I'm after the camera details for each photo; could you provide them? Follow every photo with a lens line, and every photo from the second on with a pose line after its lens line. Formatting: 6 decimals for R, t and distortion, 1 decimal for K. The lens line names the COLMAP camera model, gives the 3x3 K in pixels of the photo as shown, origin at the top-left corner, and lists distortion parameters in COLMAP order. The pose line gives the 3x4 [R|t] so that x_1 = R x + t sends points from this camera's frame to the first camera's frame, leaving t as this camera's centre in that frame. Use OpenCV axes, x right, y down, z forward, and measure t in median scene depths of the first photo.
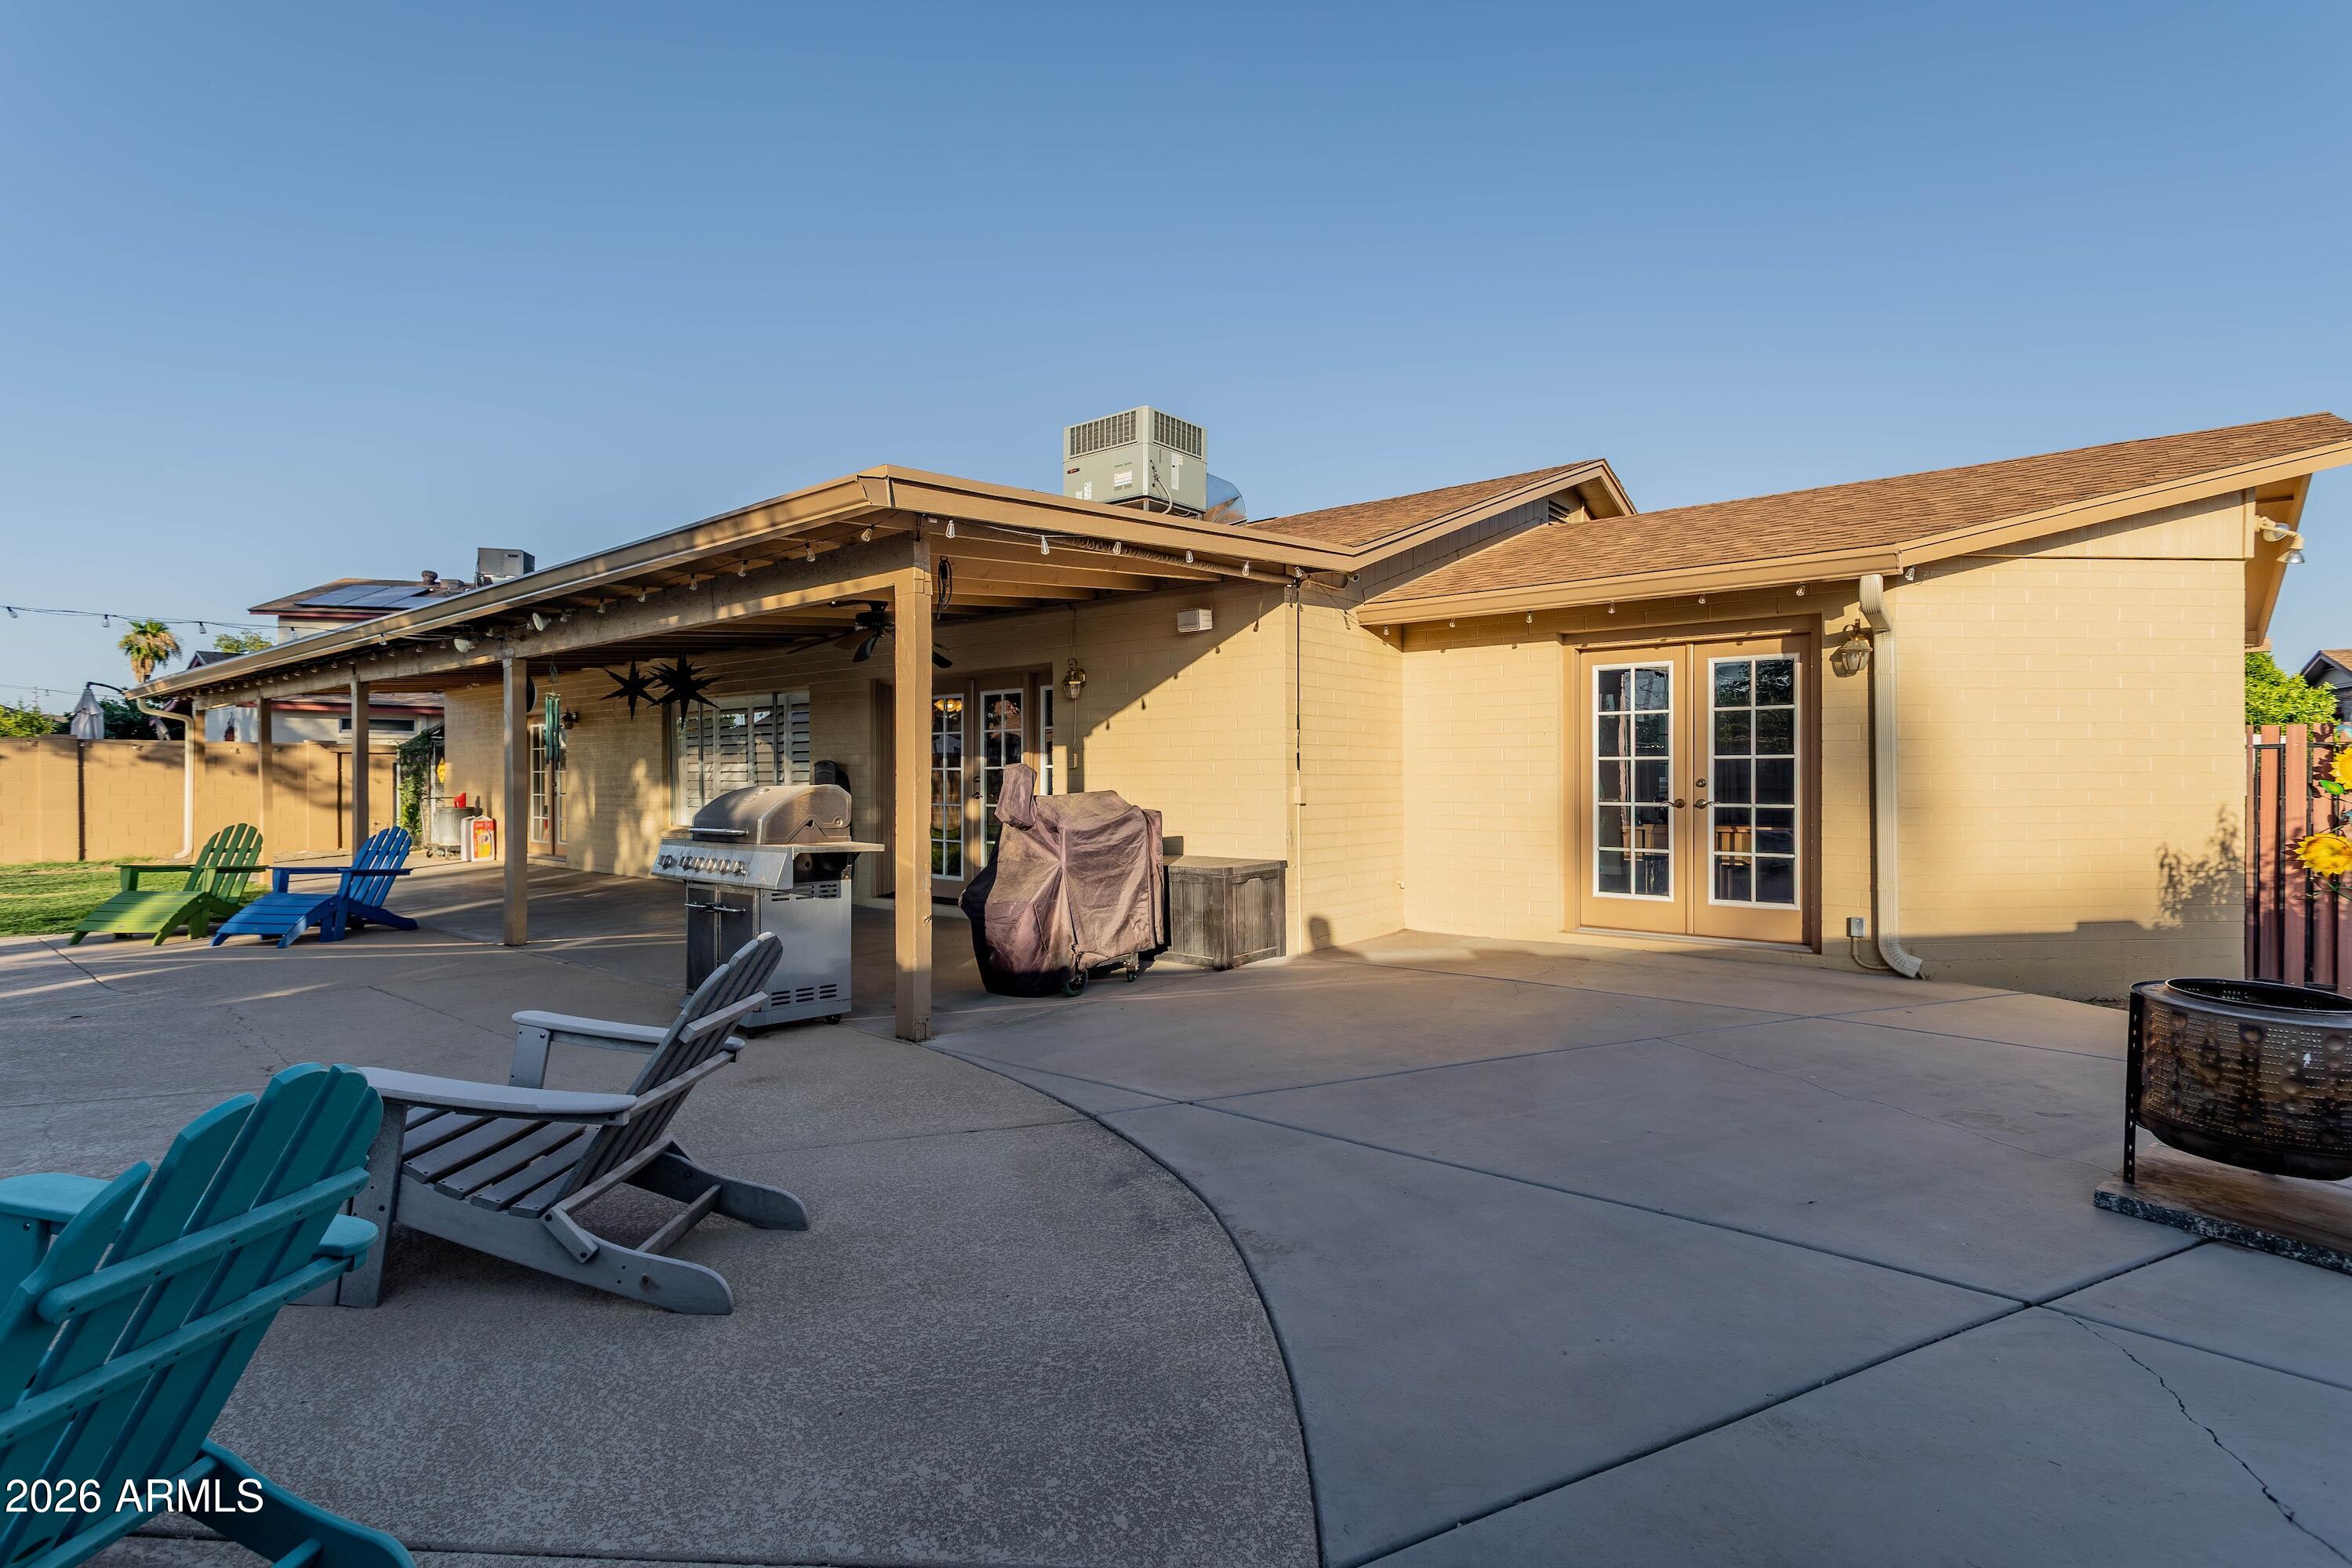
lens RADIAL K [[1106.2, 0, 1181.2], [0, 1106.2, 822.5], [0, 0, 1]] dist [-0.113440, 0.051518]
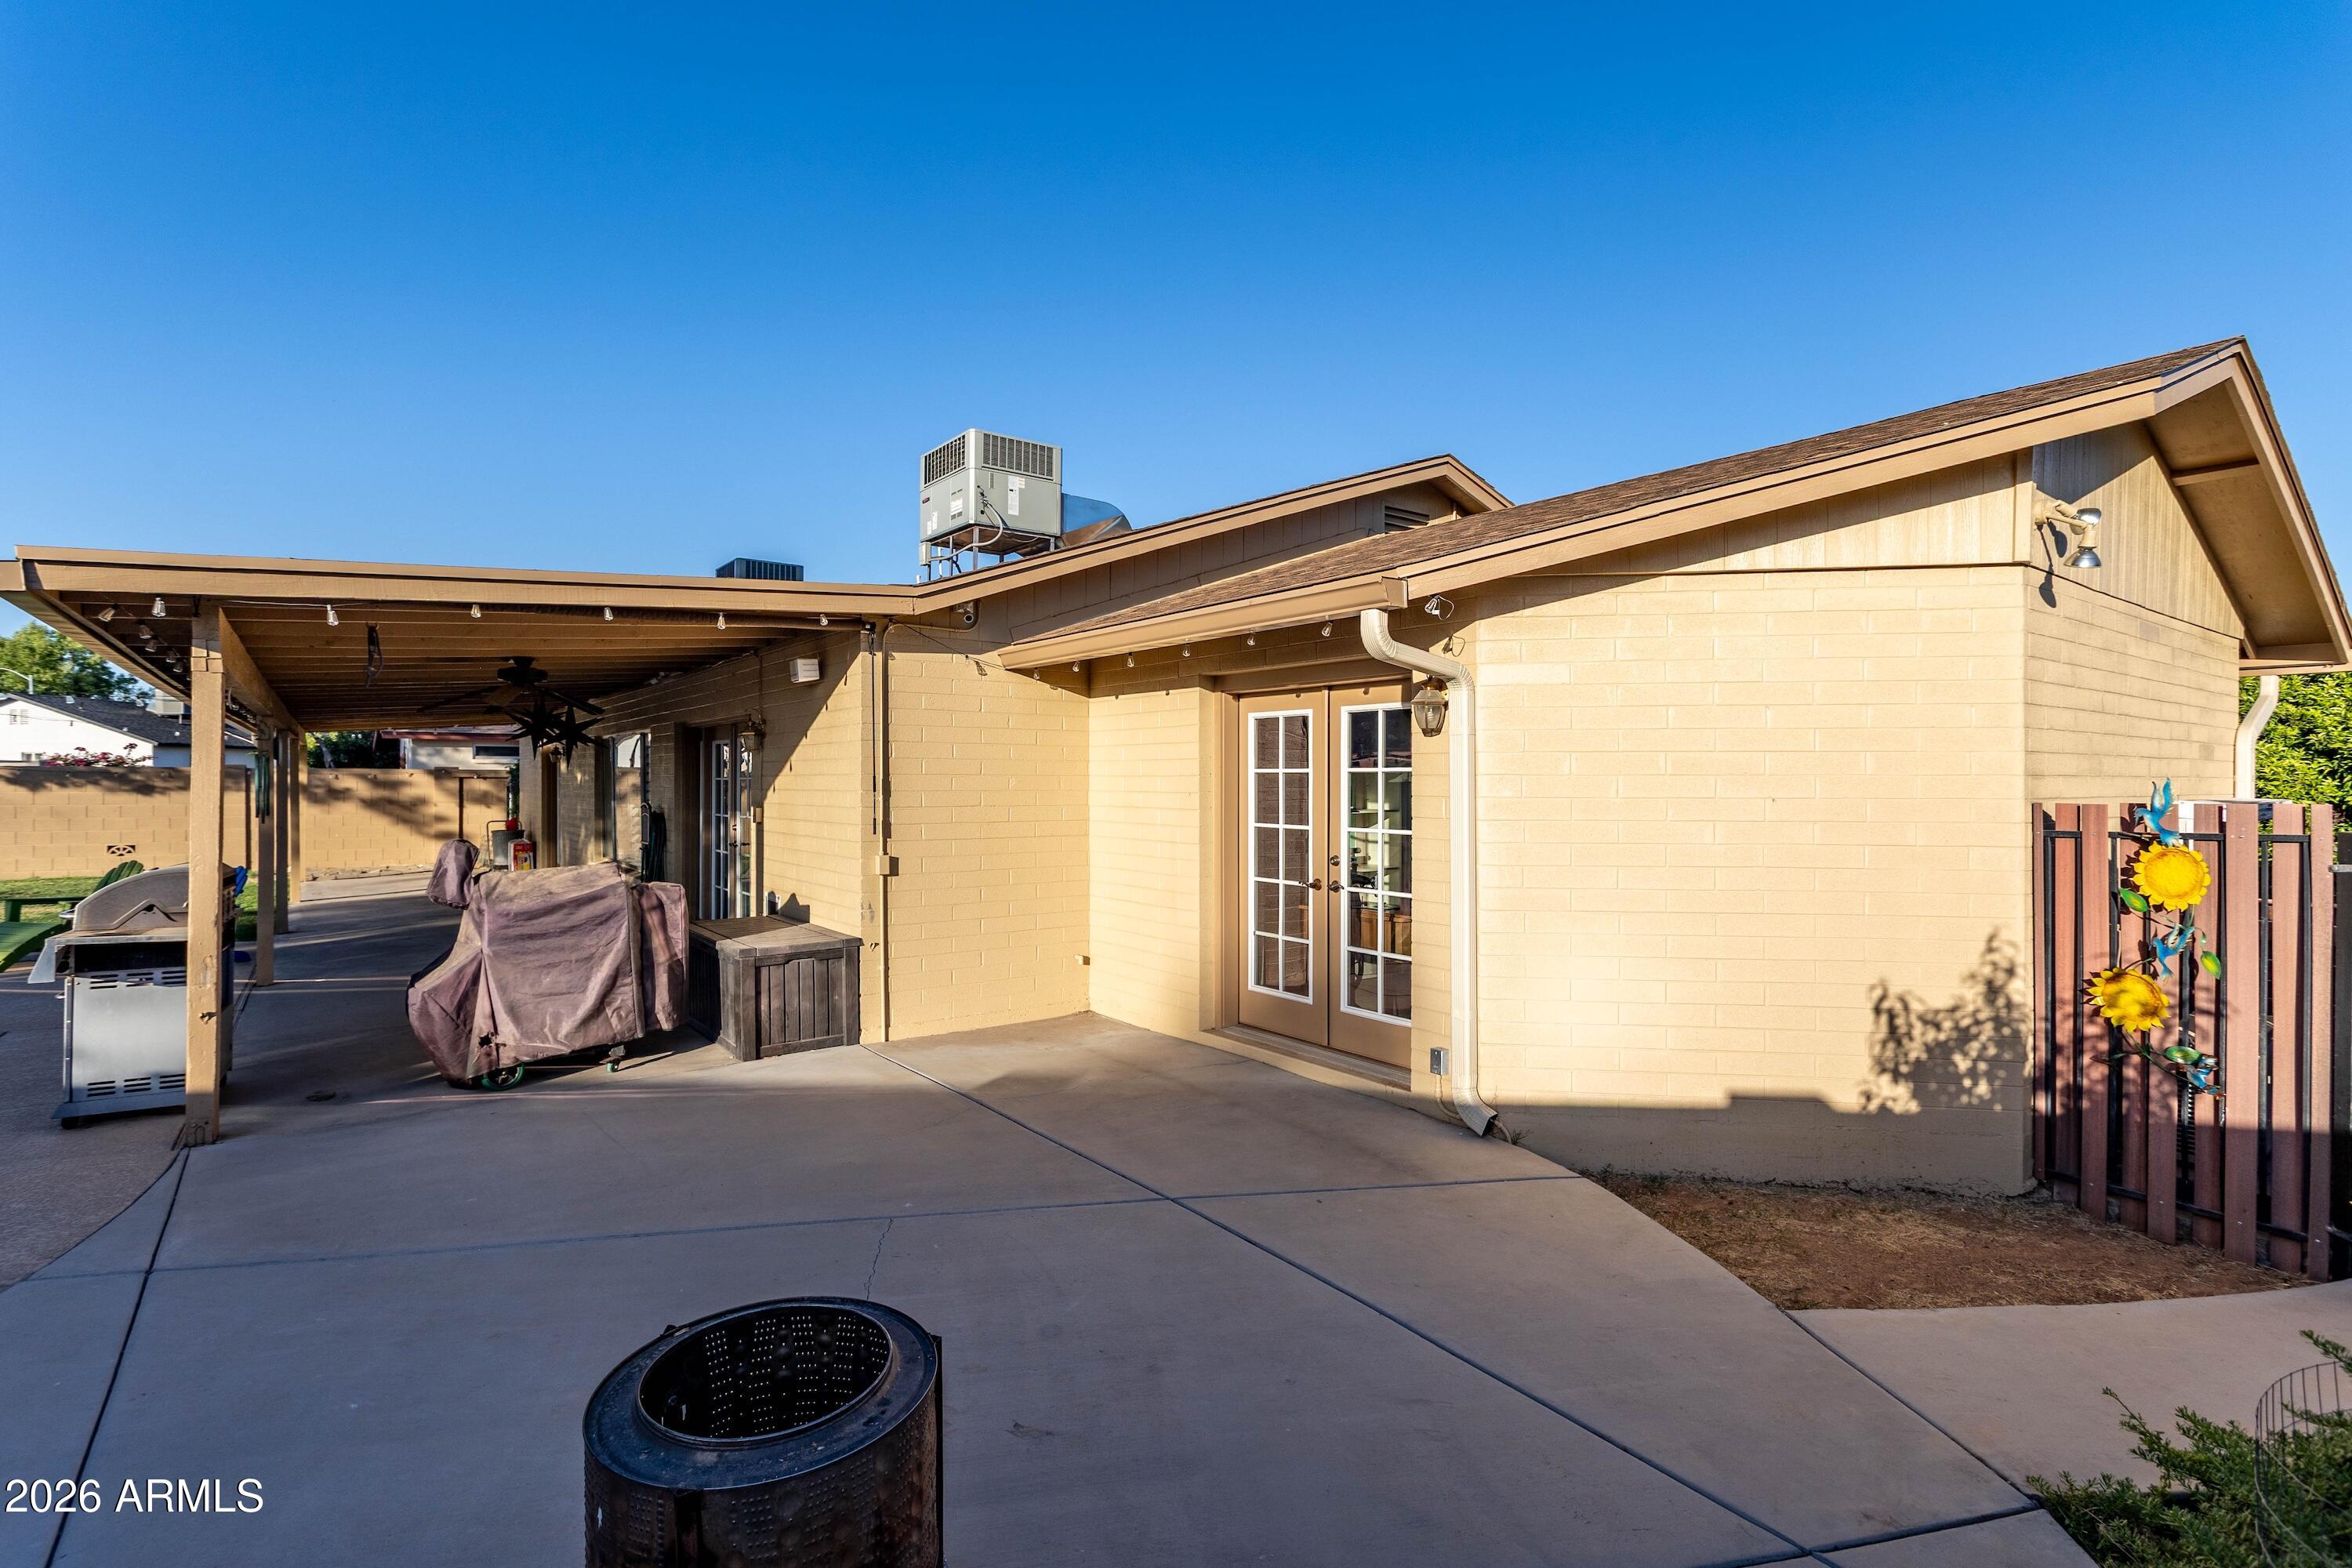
lens RADIAL K [[1132.8, 0, 1176.0], [0, 1132.8, 784.0], [0, 0, 1]] dist [0.000513, 0.000016]
pose [[0.970652, -0.000198, -0.240489, 0.569434], [-0.007895, 0.999434, -0.032690, -0.064985], [0.240360, 0.033629, 0.970101, 0.147616]]
